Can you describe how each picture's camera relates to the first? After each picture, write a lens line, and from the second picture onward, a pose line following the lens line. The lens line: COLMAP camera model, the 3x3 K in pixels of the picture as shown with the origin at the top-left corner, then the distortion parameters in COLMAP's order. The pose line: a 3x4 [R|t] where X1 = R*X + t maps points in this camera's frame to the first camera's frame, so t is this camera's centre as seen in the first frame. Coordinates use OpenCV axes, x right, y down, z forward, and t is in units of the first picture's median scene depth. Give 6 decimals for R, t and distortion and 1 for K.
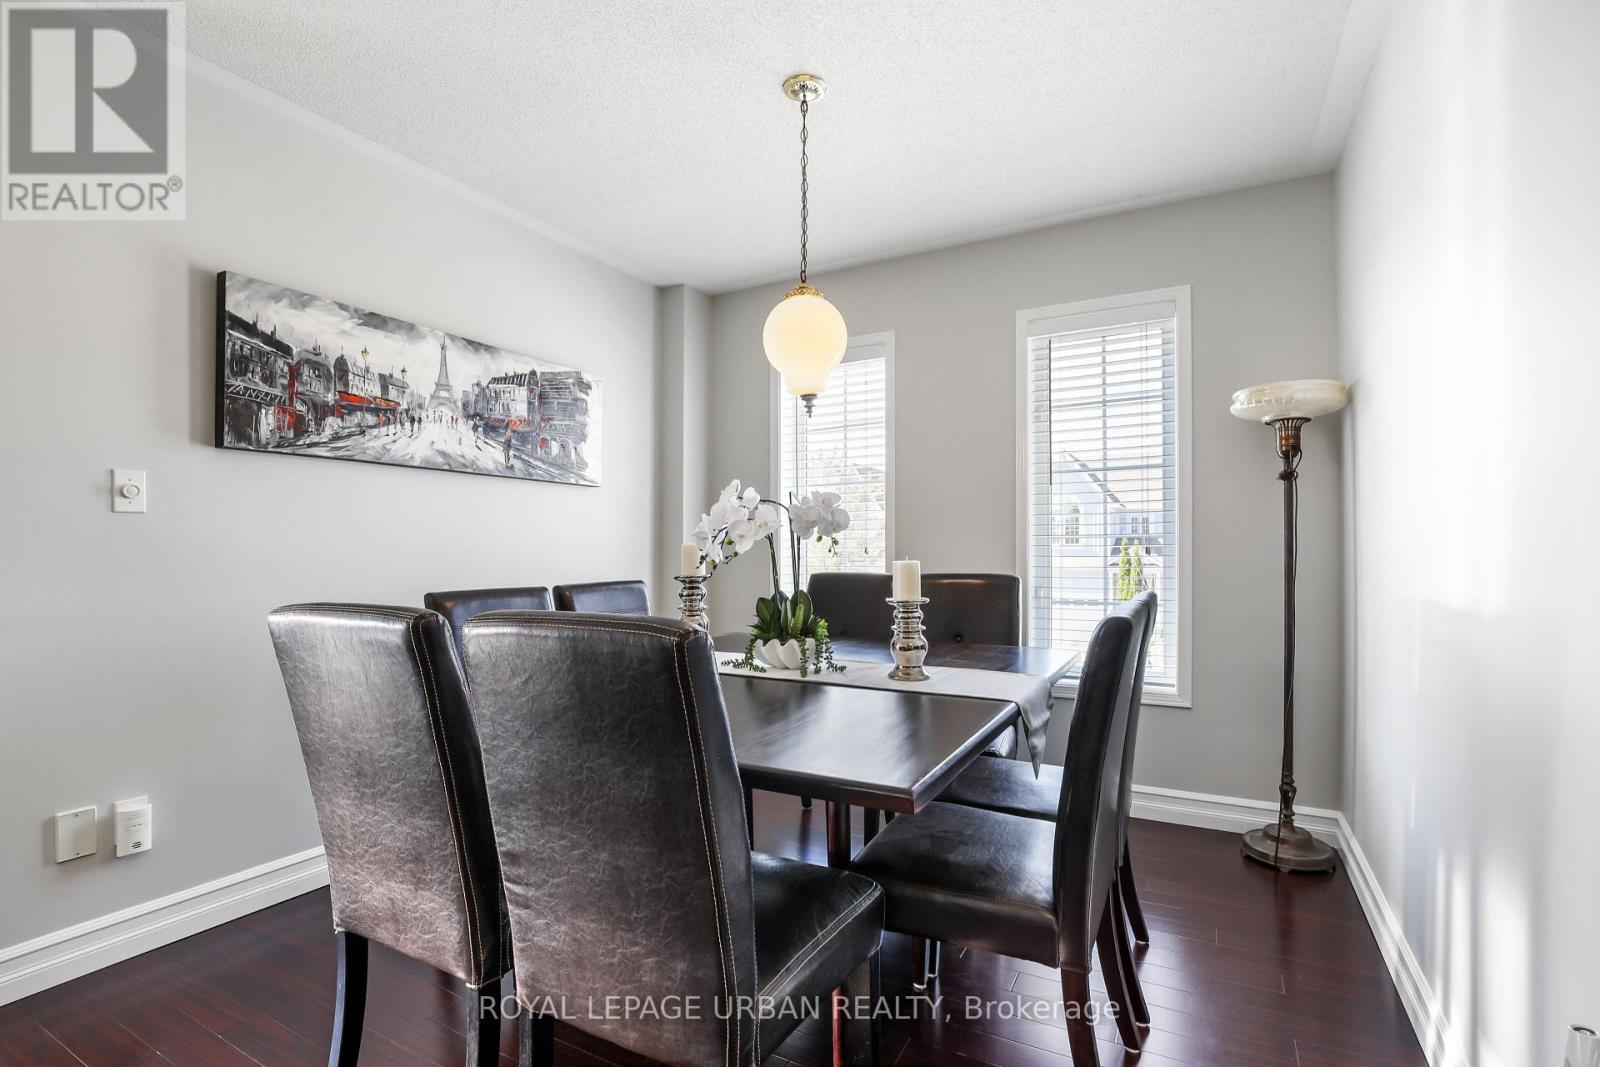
lens RADIAL K [[734.1, 0, 801.5], [0, 734.1, 546.7], [0, 0, 1]] dist [-0.030859, 0.000087]
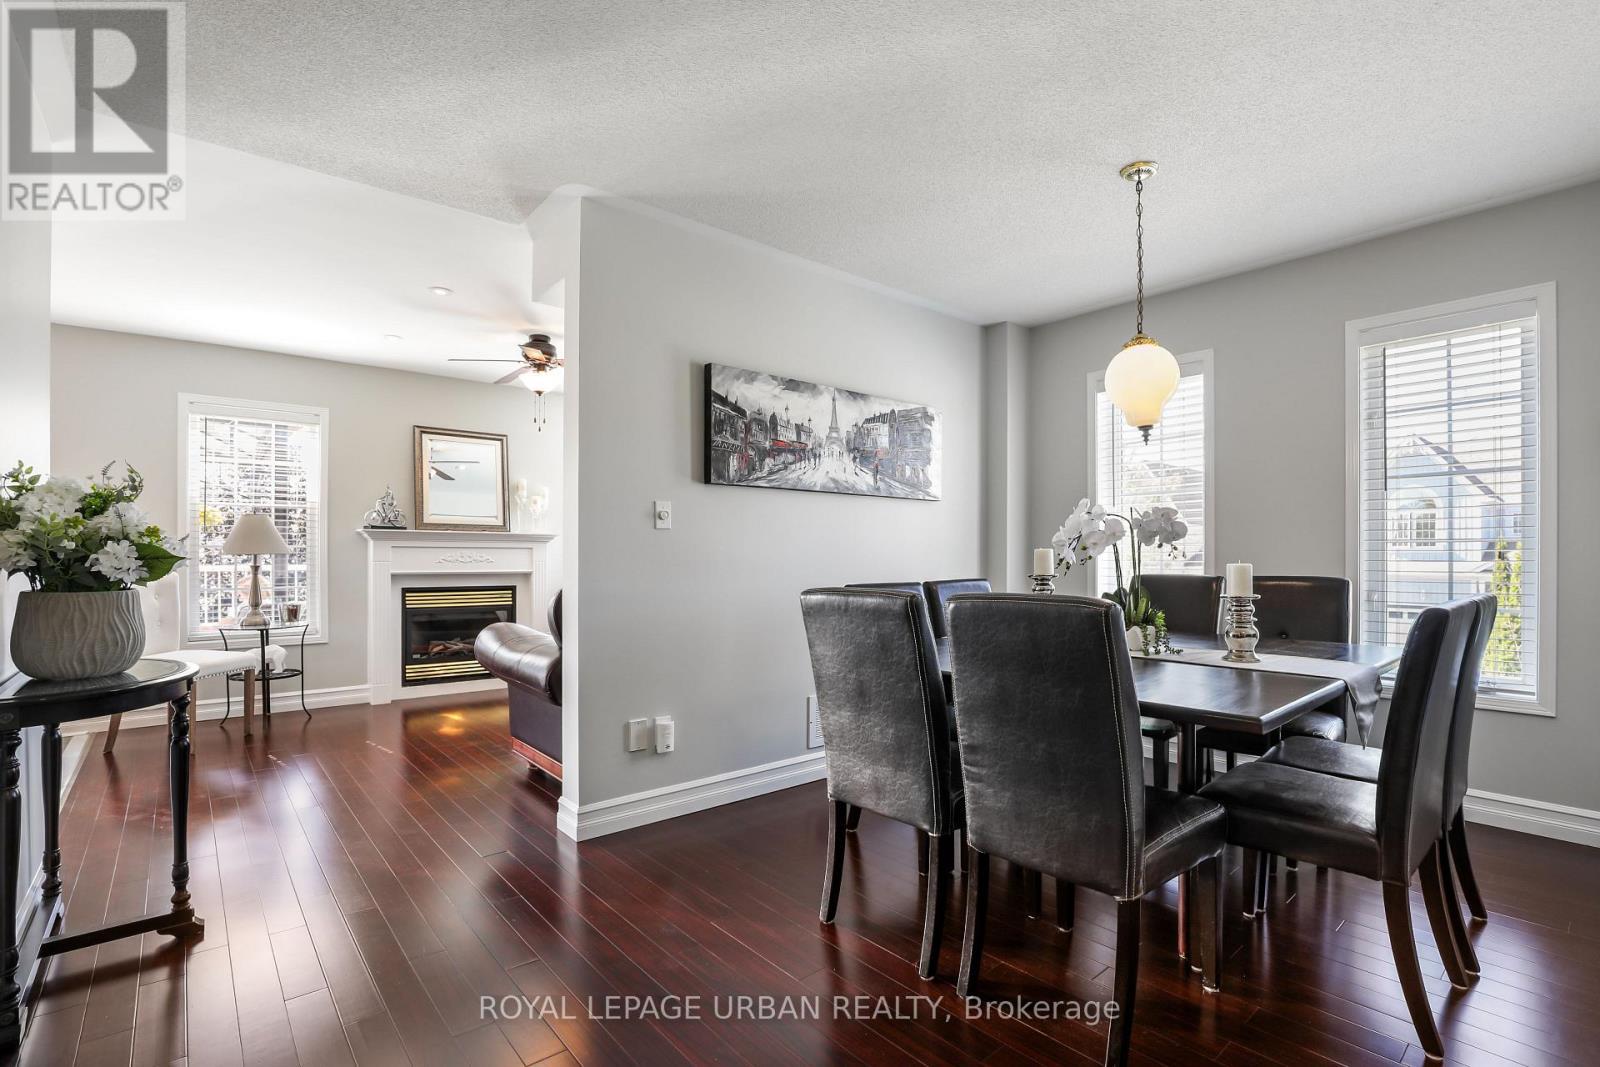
lens RADIAL K [[734.7, 0, 805.9], [0, 734.7, 552.9], [0, 0, 1]] dist [-0.042039, 0.009645]
pose [[0.935719, 0.001339, -0.352745, -0.089581], [0.000155, 0.999991, 0.004207, -0.003094], [0.352747, -0.003991, 0.935710, -0.316576]]
